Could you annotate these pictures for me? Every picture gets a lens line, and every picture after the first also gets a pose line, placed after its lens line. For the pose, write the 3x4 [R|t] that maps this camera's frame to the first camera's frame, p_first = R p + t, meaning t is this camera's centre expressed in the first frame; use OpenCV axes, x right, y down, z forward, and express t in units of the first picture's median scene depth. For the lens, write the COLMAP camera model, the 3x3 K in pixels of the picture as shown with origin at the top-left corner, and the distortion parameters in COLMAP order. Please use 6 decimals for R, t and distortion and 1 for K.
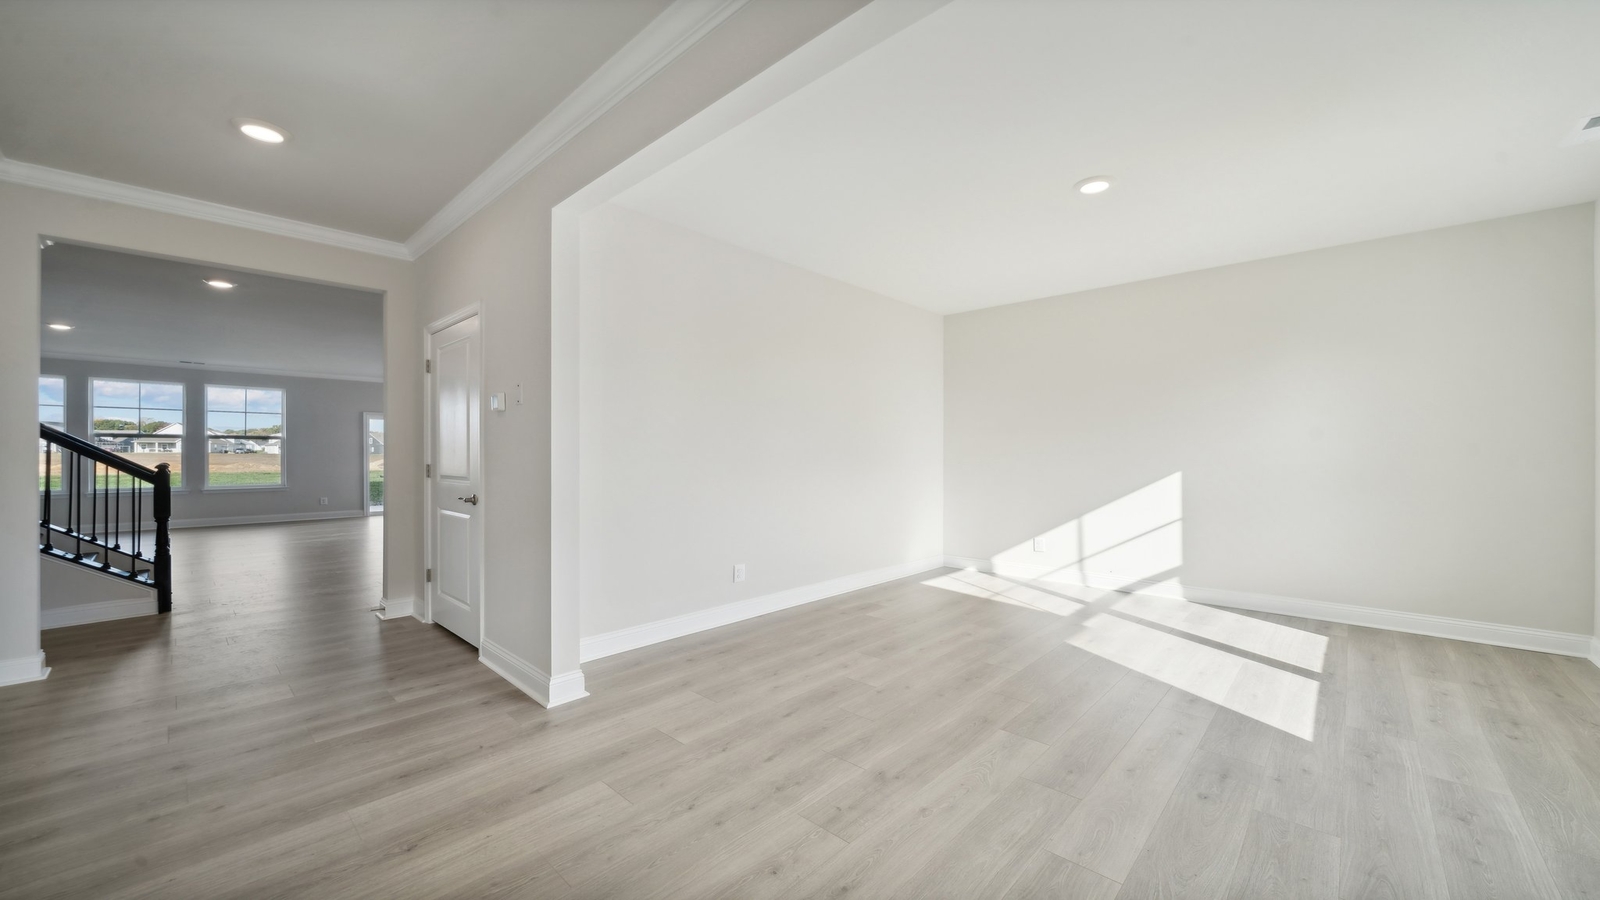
lens RADIAL K [[582.5, 0, 794.0], [0, 582.5, 455.4], [0, 0, 1]] dist [0.001188, 0.000029]
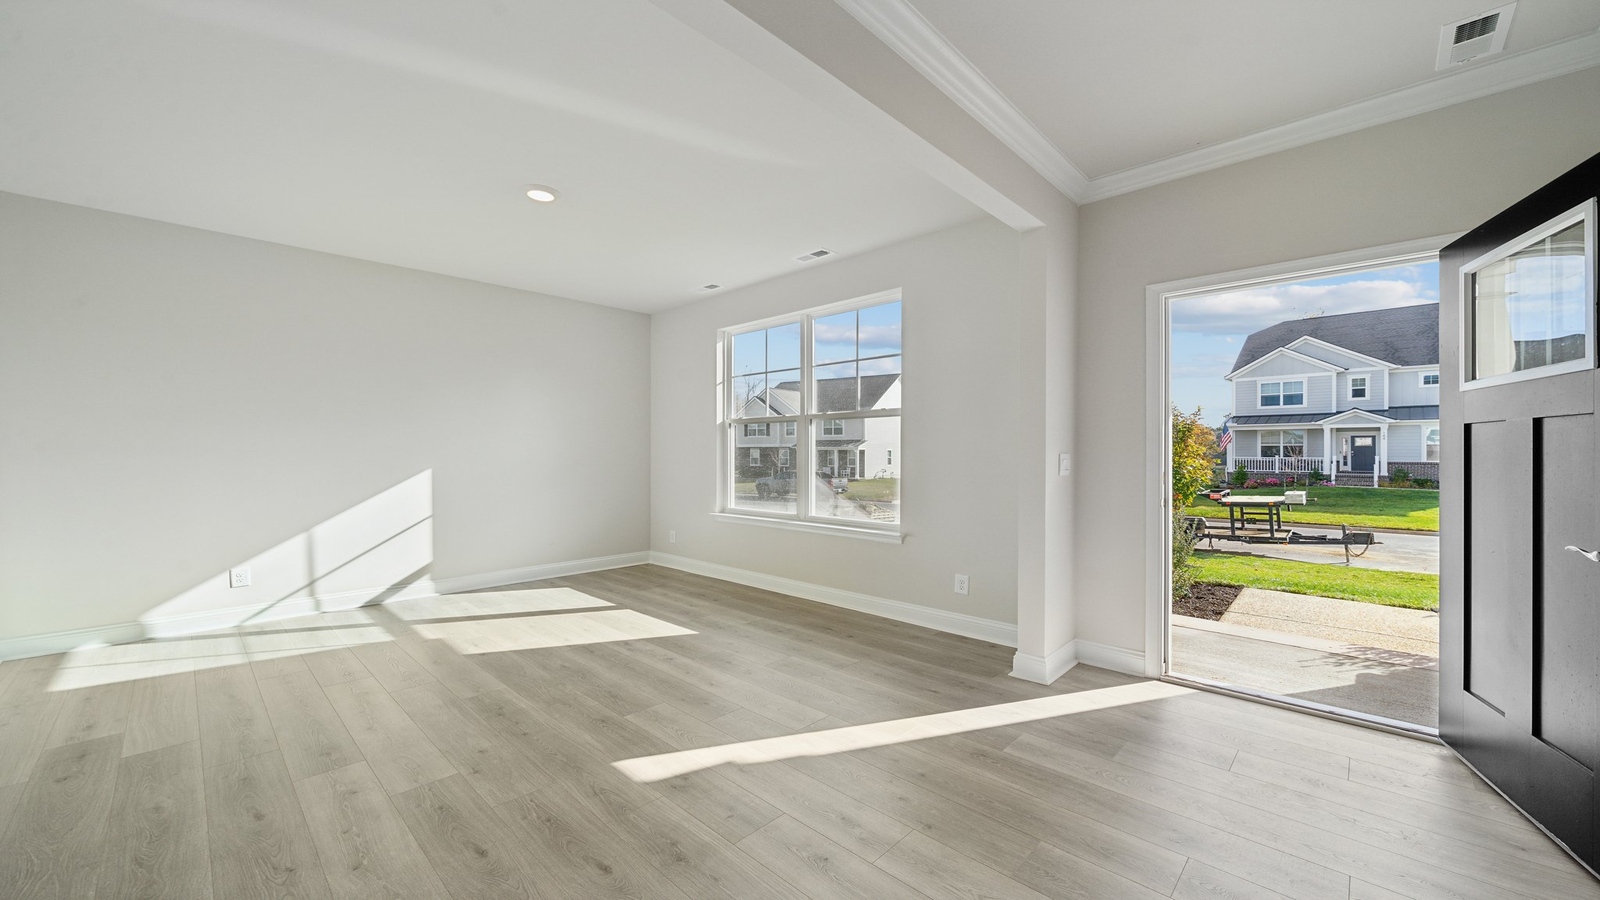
lens RADIAL K [[619.5, 0, 790.7], [0, 619.5, 449.4], [0, 0, 1]] dist [-0.000168, -0.000251]
pose [[0.010084, 0.004602, 0.999939, -0.438259], [0.000143, 0.999989, -0.004604, -0.000790], [-0.999949, 0.000189, 0.010084, 0.403189]]
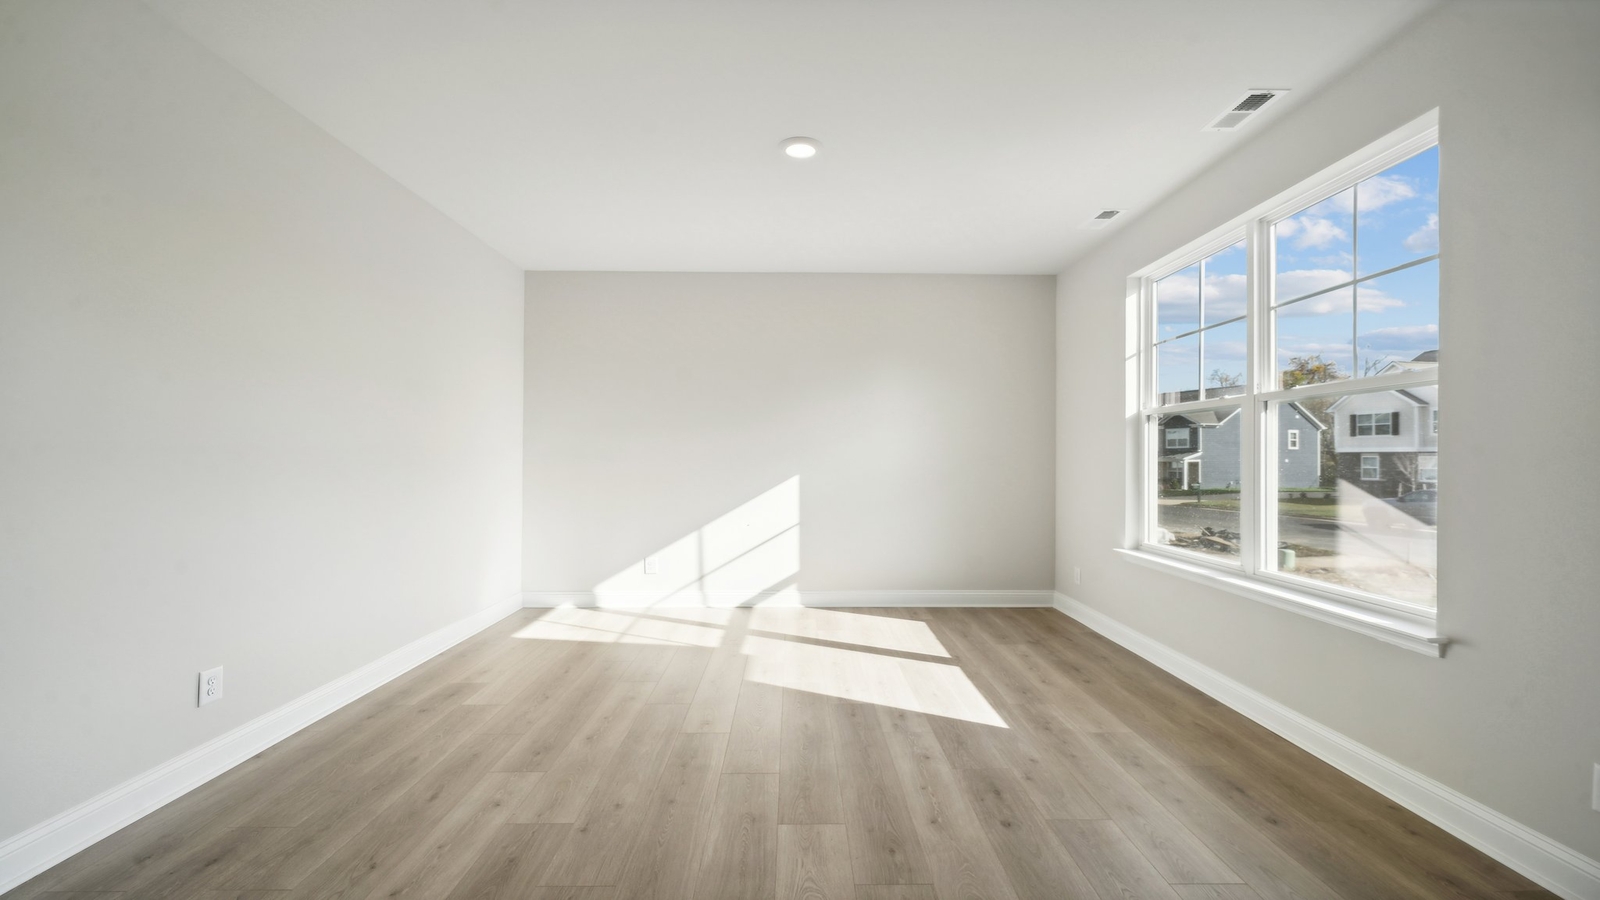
lens RADIAL K [[677.4, 0, 794.9], [0, 677.4, 448.0], [0, 0, 1]] dist [0.001569, -0.000192]
pose [[0.719293, 0.012784, 0.694589, -0.140833], [-0.002950, 0.999878, -0.015348, -0.000013], [-0.694700, 0.008991, 0.719243, 0.206978]]
